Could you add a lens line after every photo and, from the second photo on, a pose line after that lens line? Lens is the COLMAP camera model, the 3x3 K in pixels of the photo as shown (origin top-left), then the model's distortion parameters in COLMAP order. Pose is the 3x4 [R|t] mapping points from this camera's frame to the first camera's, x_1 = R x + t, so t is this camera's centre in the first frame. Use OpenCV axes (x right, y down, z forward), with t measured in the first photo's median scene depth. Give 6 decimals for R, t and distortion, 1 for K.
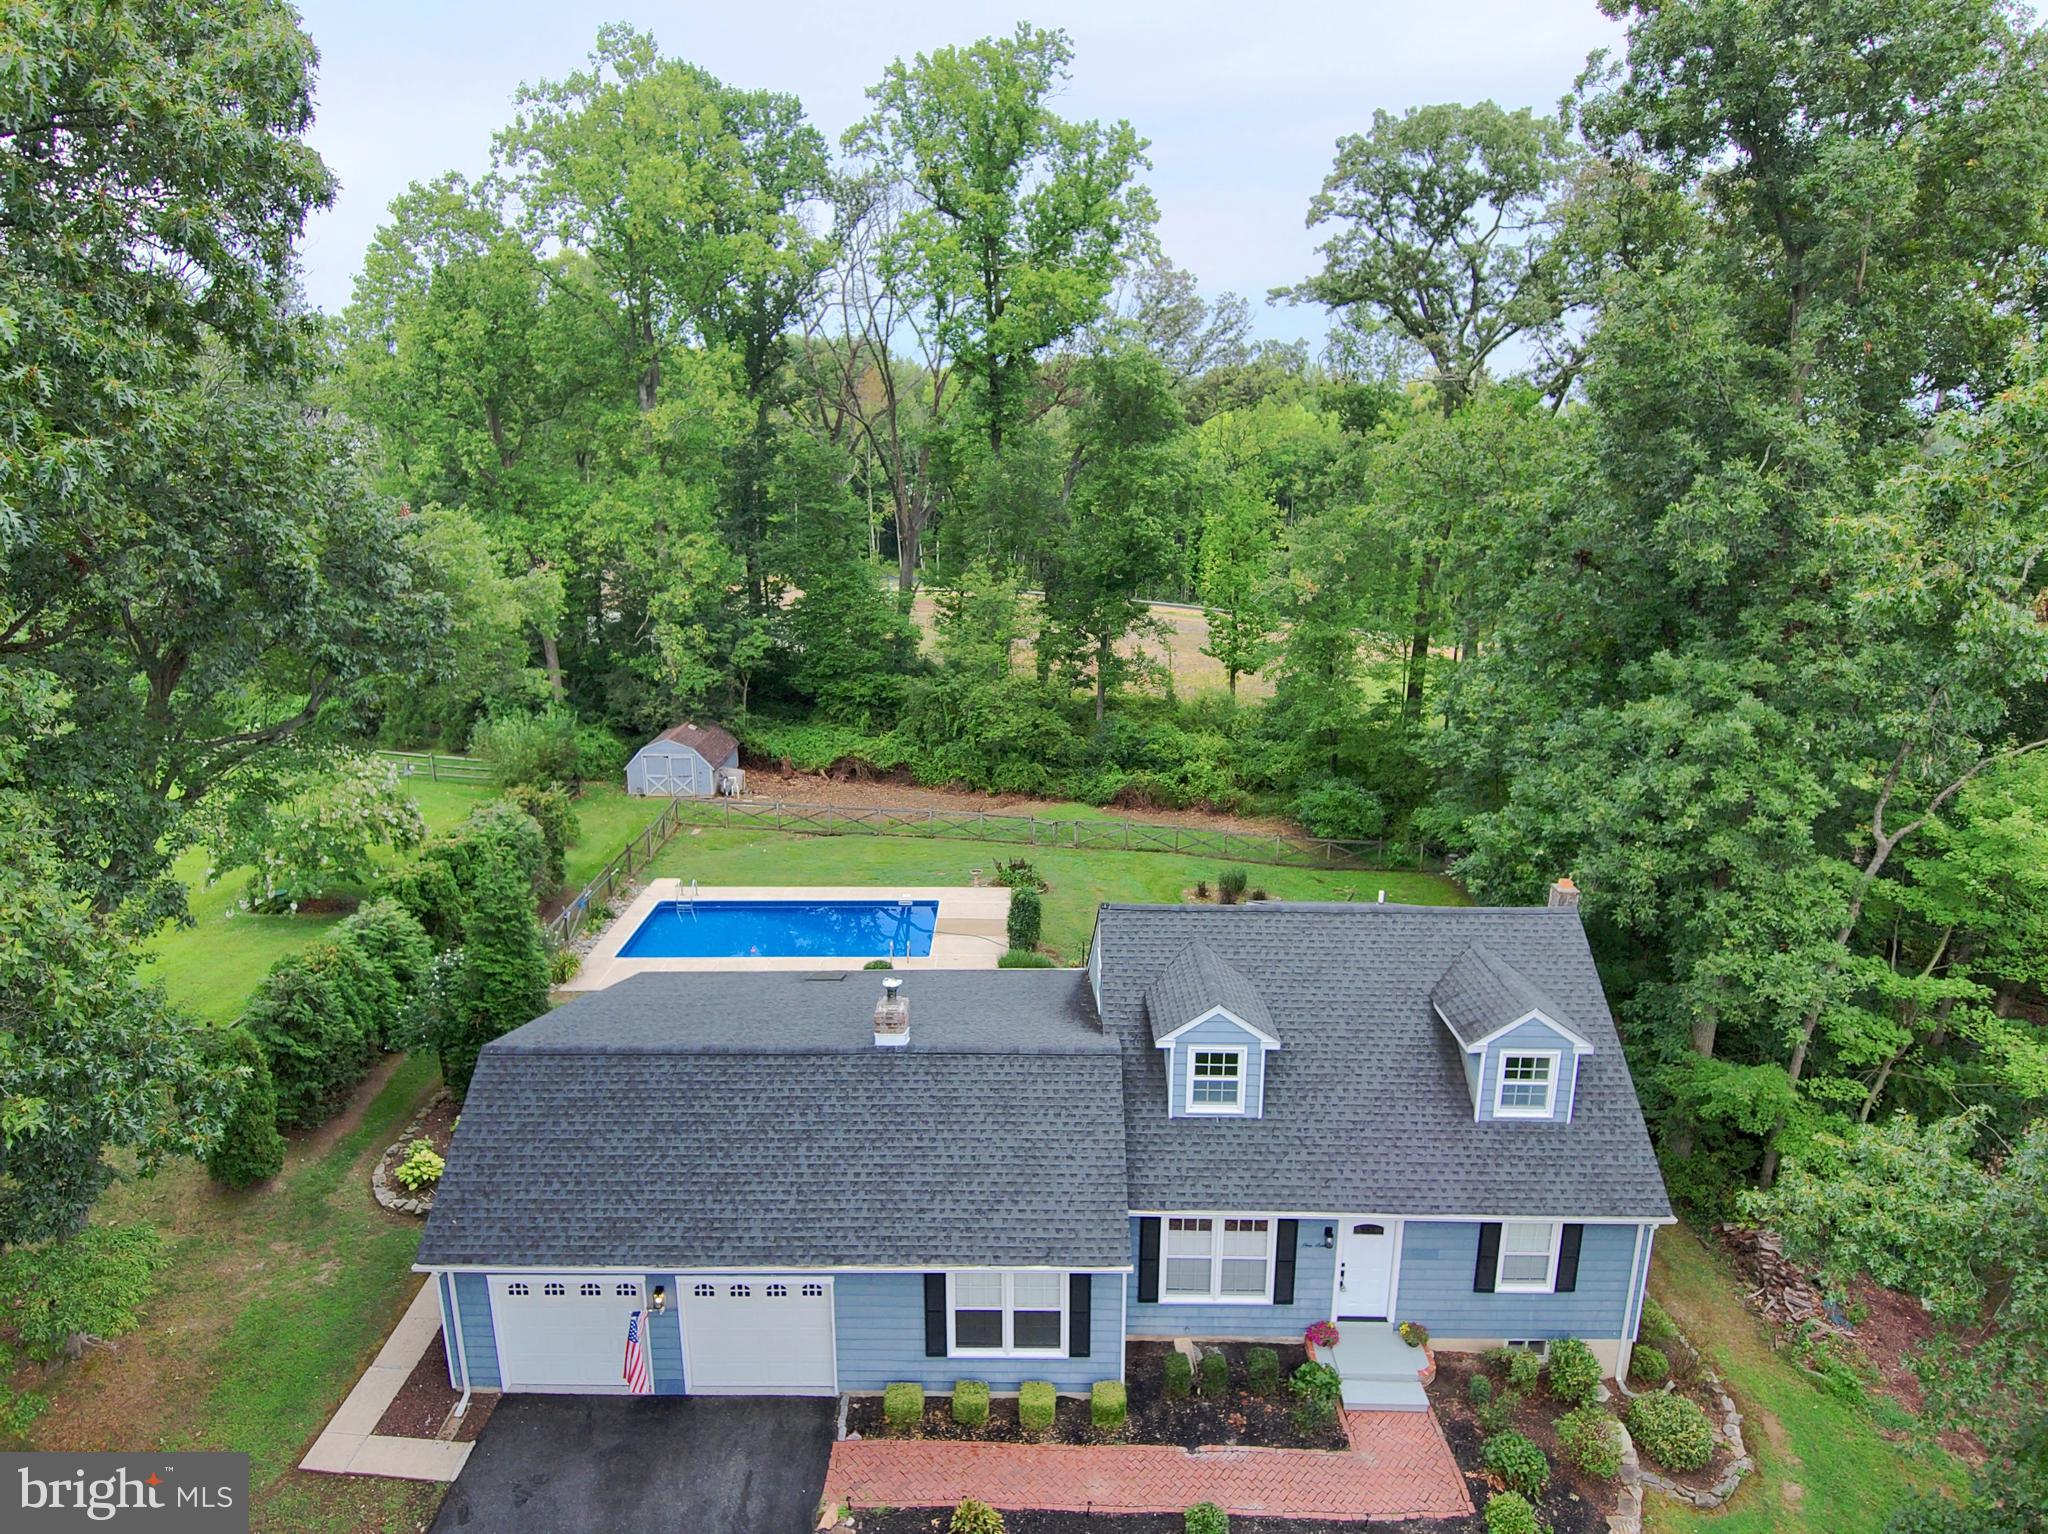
lens RADIAL K [[1202.4, 0, 1024.9], [0, 1202.4, 766.6], [0, 0, 1]] dist [0.105077, -0.145987]
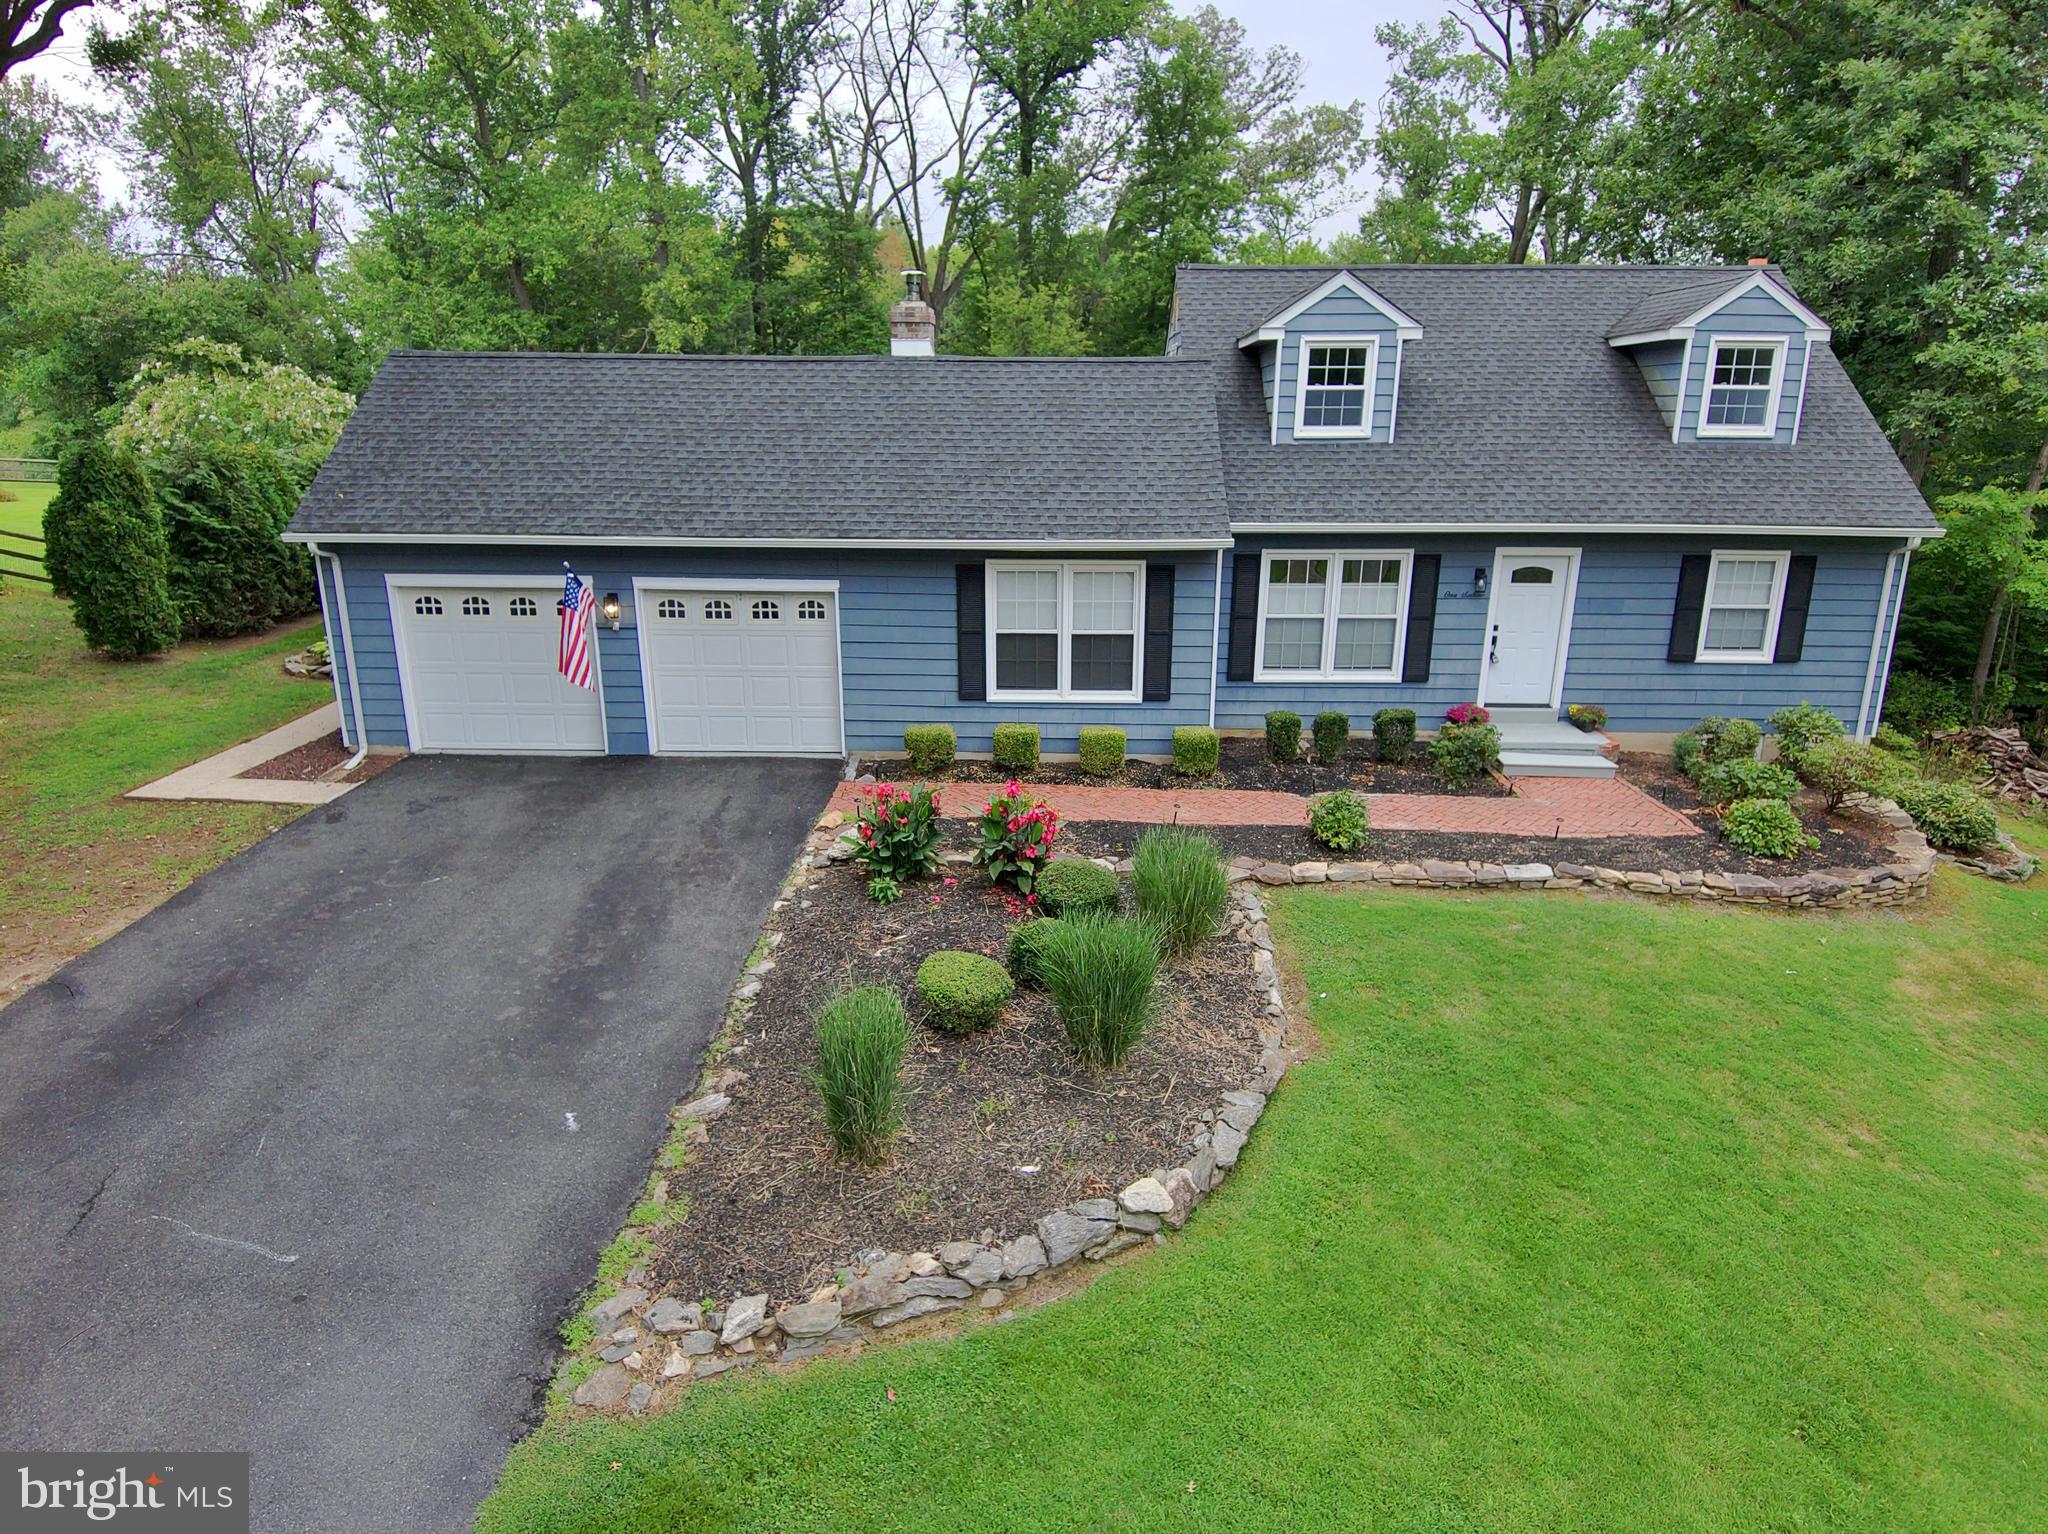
lens RADIAL K [[1202.4, 0, 1024.9], [0, 1202.4, 766.6], [0, 0, 1]] dist [0.105077, -0.145987]
pose [[0.999861, 0.006424, -0.015379, -0.018578], [-0.006183, 0.999859, 0.015634, 0.356818], [0.015477, -0.015536, 0.999760, 0.164017]]
